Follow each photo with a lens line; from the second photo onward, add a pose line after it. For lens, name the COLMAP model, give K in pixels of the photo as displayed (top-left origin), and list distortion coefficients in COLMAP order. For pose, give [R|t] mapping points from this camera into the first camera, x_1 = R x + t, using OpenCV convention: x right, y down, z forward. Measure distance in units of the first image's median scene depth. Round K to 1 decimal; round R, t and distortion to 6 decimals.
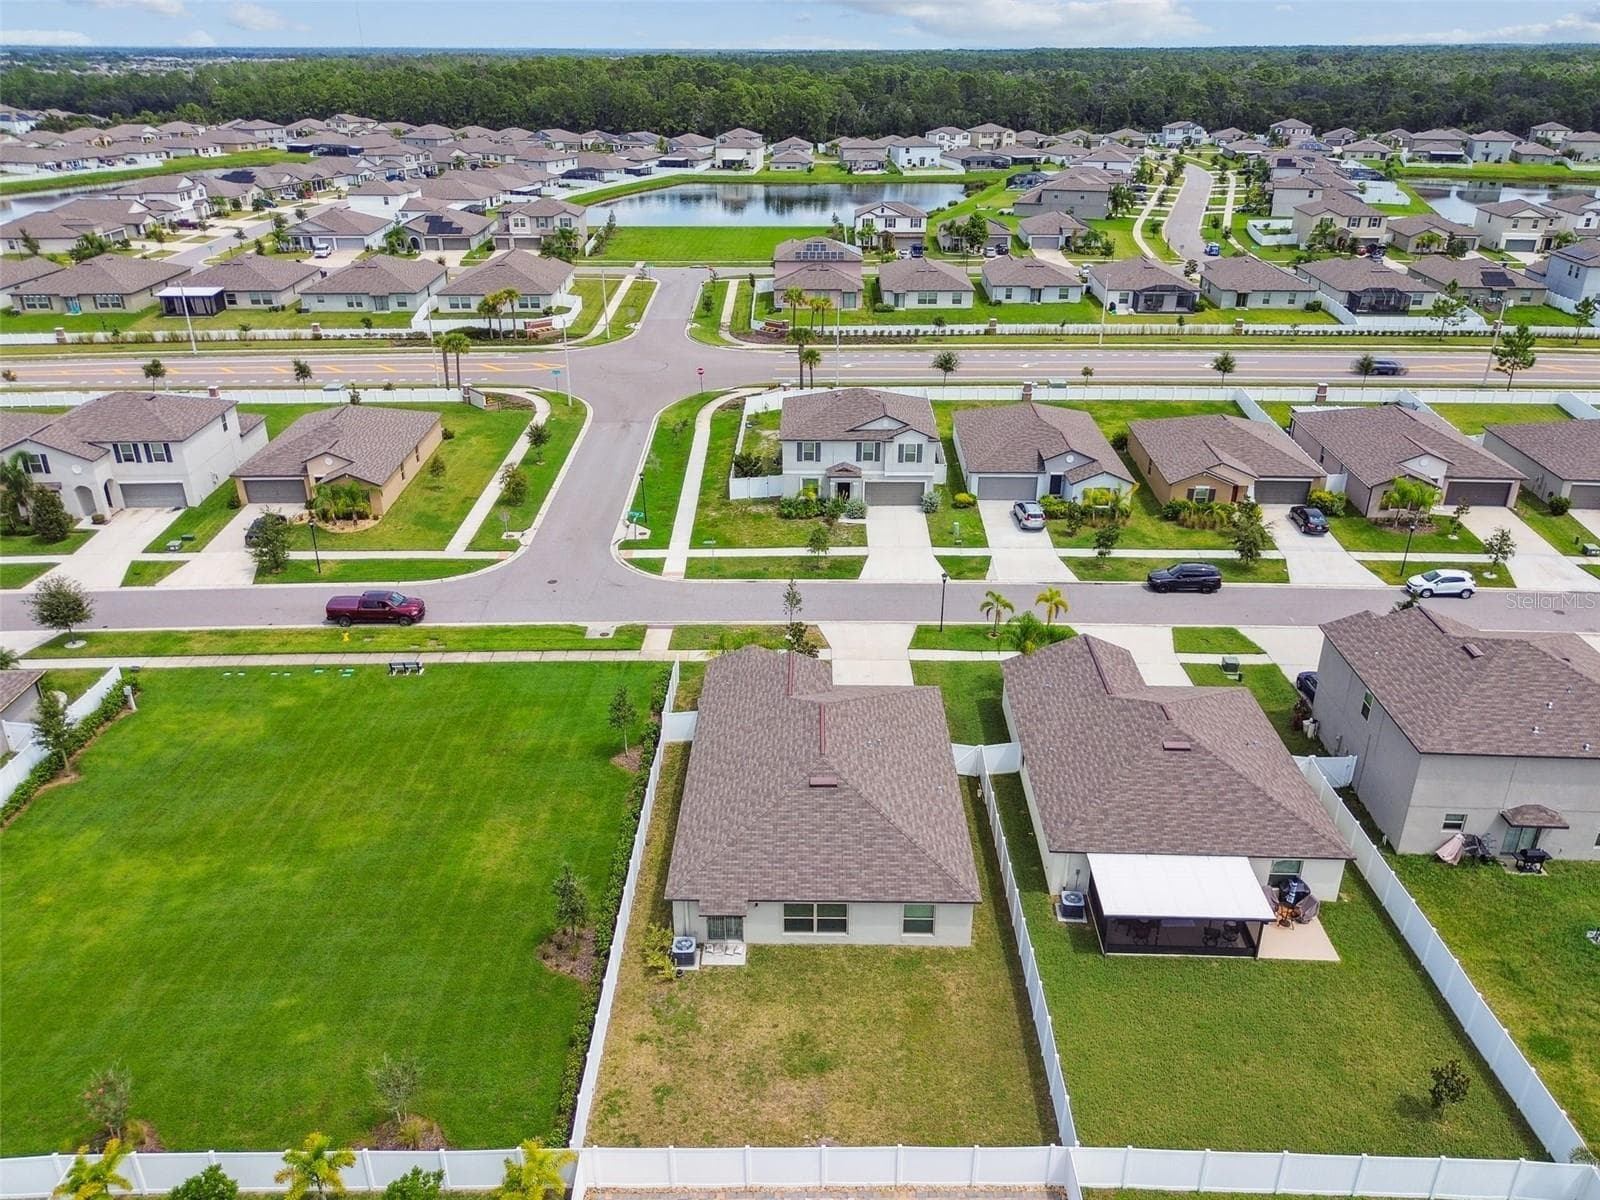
lens RADIAL K [[1180.0, 0, 798.4], [0, 1180.0, 592.1], [0, 0, 1]] dist [0.073155, -0.094845]
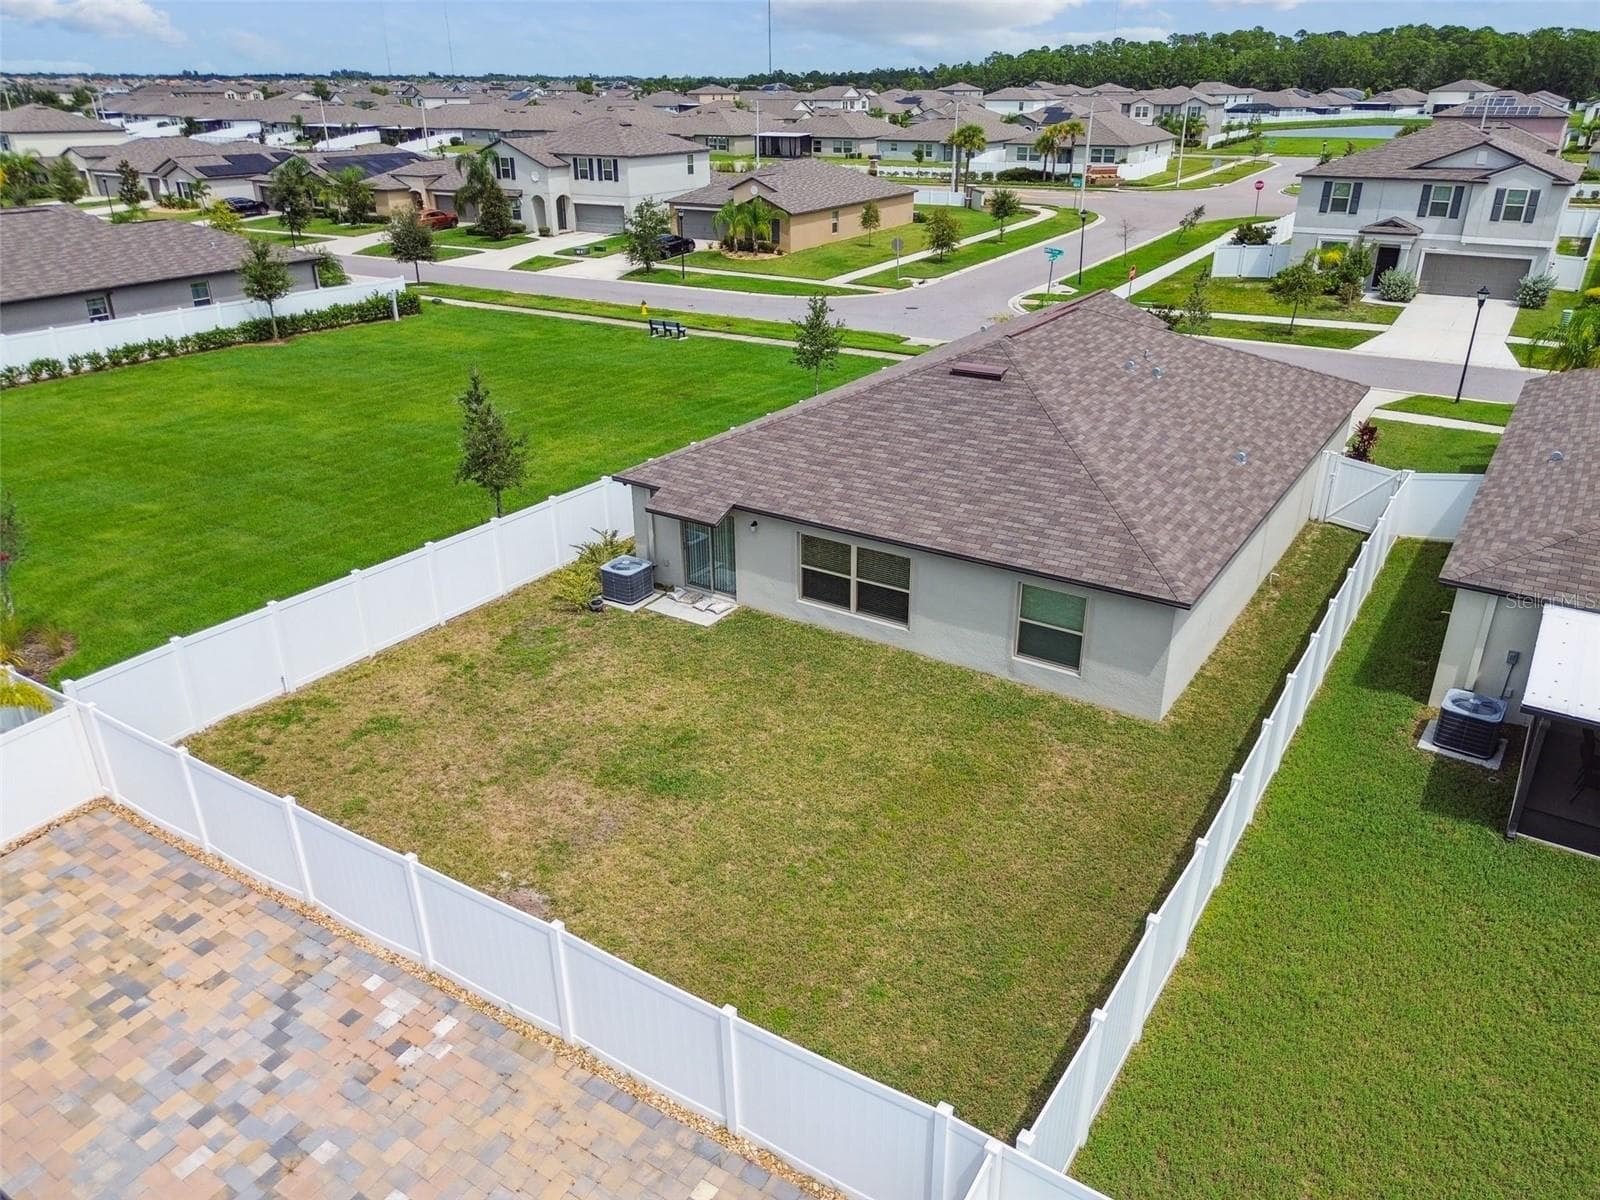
lens RADIAL K [[1136.7, 0, 800.0], [0, 1136.7, 600.0], [0, 0, 1]] dist [0.062923, -0.062365]
pose [[0.844497, 0.219023, -0.488727, 0.227901], [-0.222149, 0.973601, 0.052456, 0.261105], [0.487314, 0.064271, 0.870858, 0.569001]]
